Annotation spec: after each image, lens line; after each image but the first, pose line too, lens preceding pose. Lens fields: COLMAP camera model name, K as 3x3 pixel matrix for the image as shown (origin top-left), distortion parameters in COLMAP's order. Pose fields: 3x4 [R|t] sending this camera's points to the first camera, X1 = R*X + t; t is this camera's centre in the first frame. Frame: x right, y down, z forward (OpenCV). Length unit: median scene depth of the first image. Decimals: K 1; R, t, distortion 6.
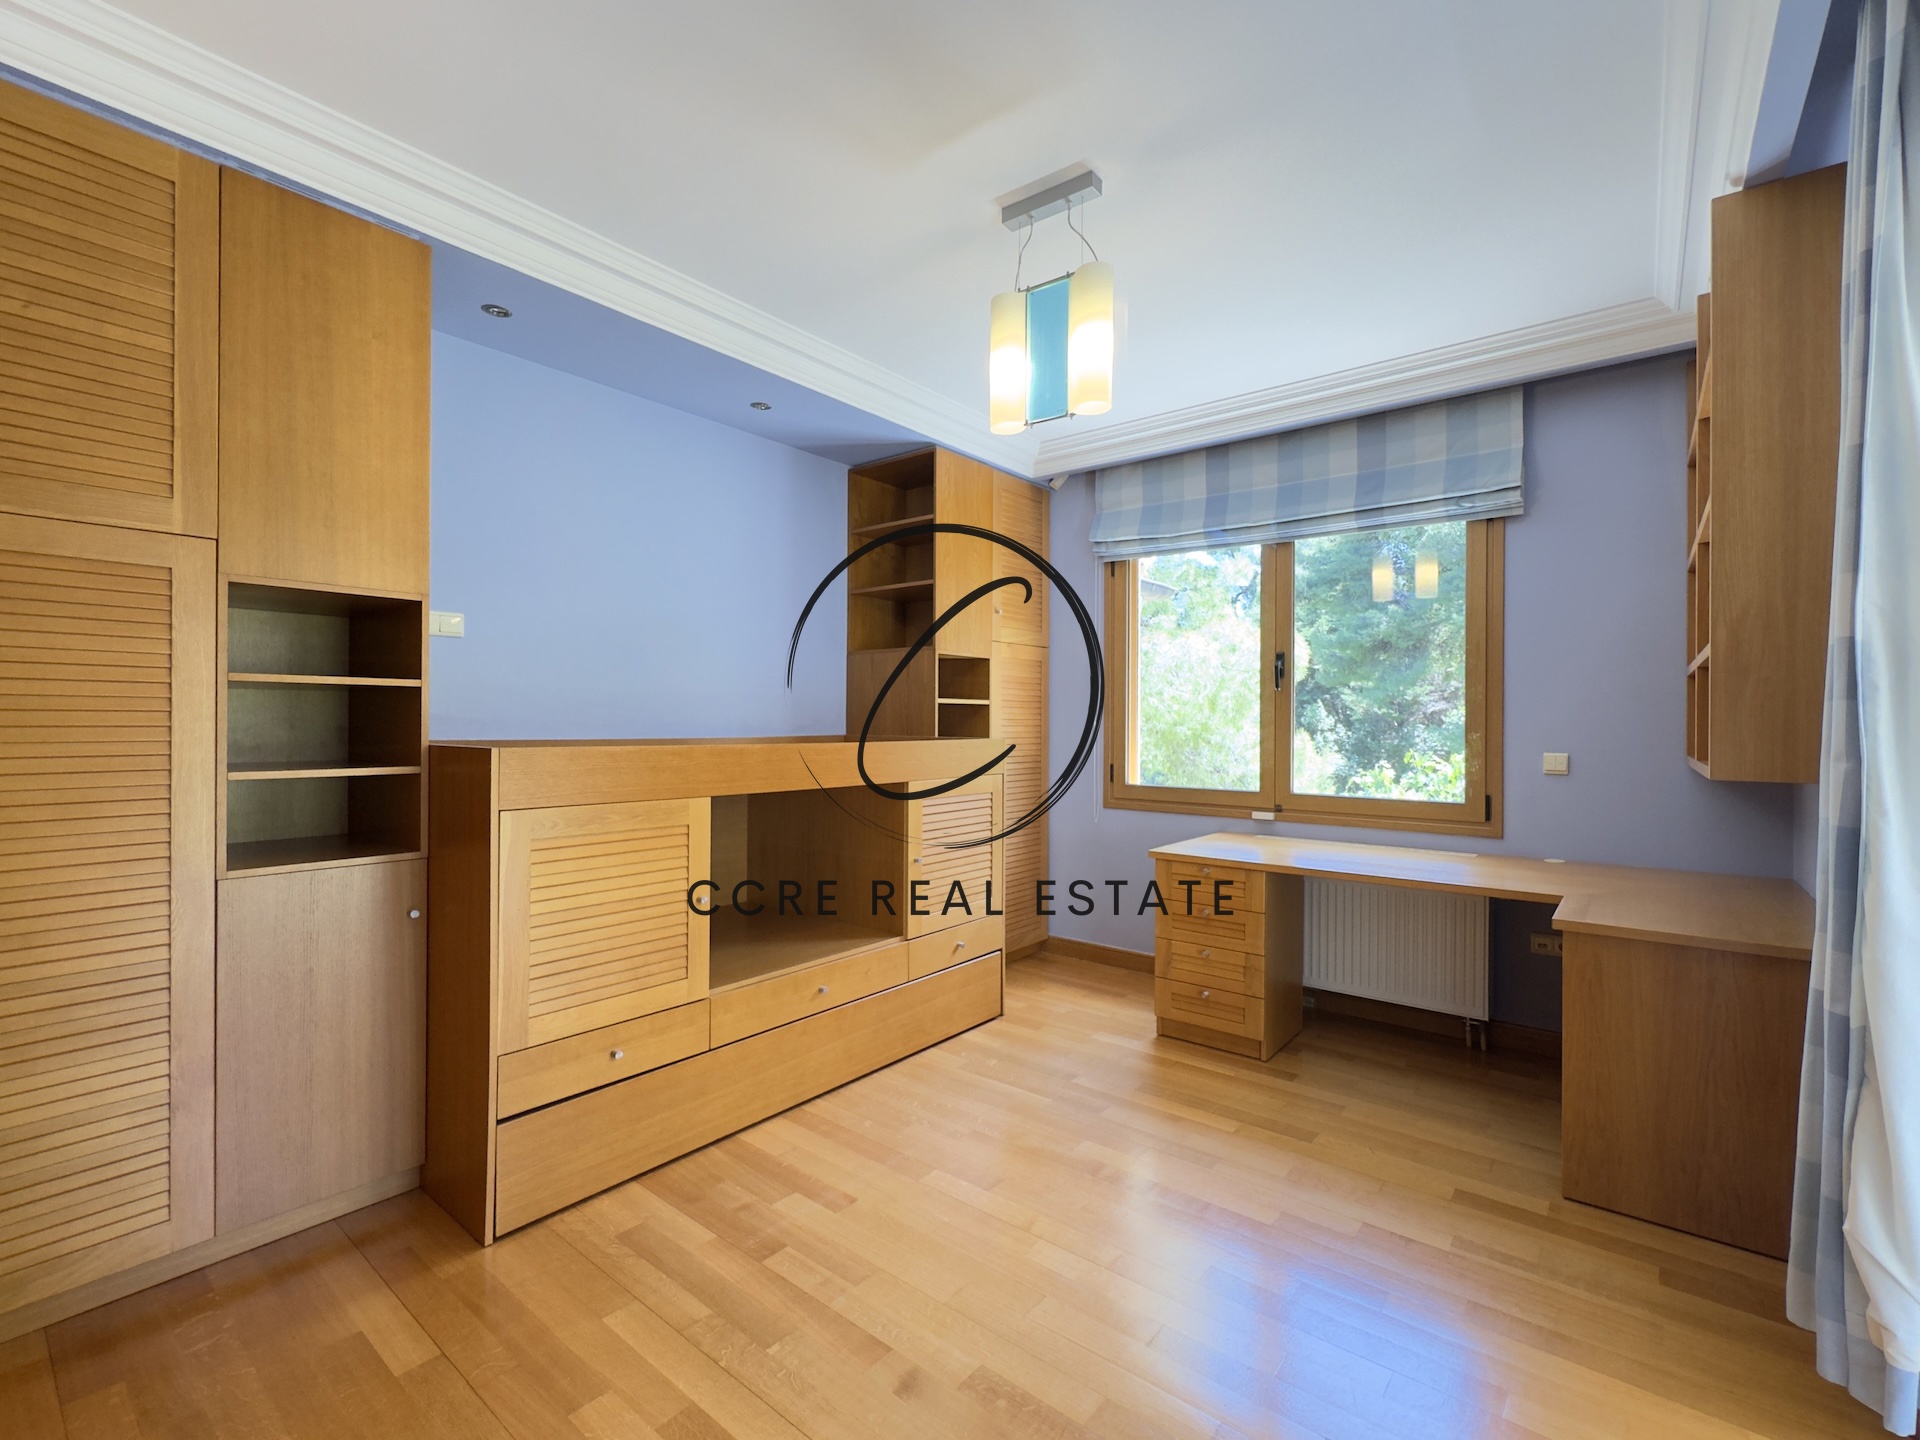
lens RADIAL K [[833.8, 0, 960.0], [0, 833.8, 720.0], [0, 0, 1]] dist [-0.000625, 0.000048]
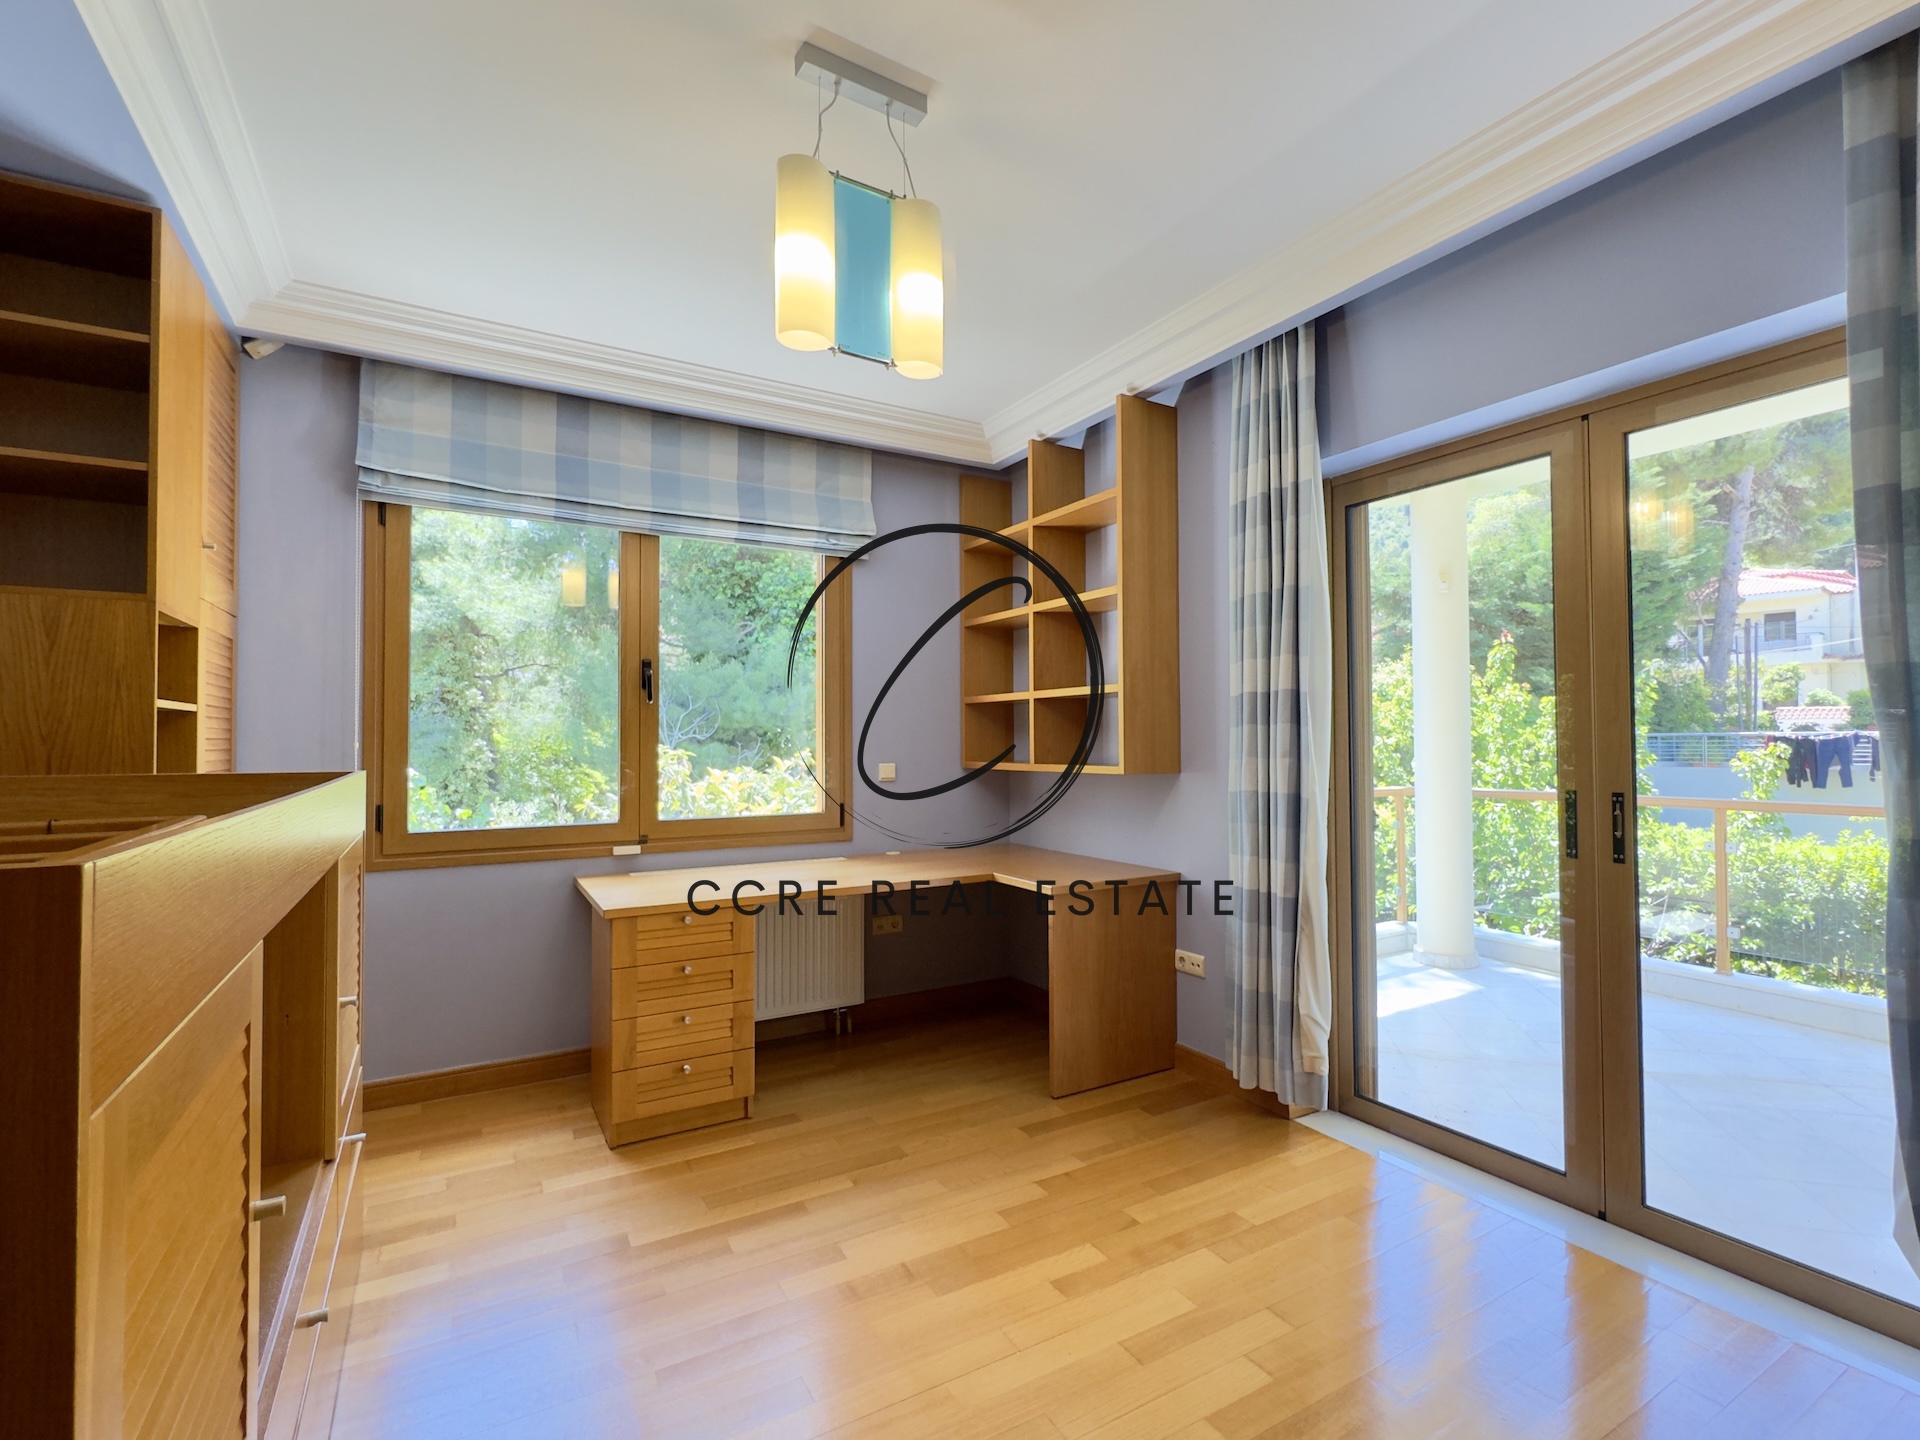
lens RADIAL K [[908.6, 0, 960.0], [0, 908.6, 720.0], [0, 0, 1]] dist [0.000265, 0.000240]
pose [[0.357185, 0.012233, 0.933954, -0.436415], [0.005913, 0.999865, -0.015357, -0.001607], [-0.934015, 0.011008, 0.357064, 0.403073]]
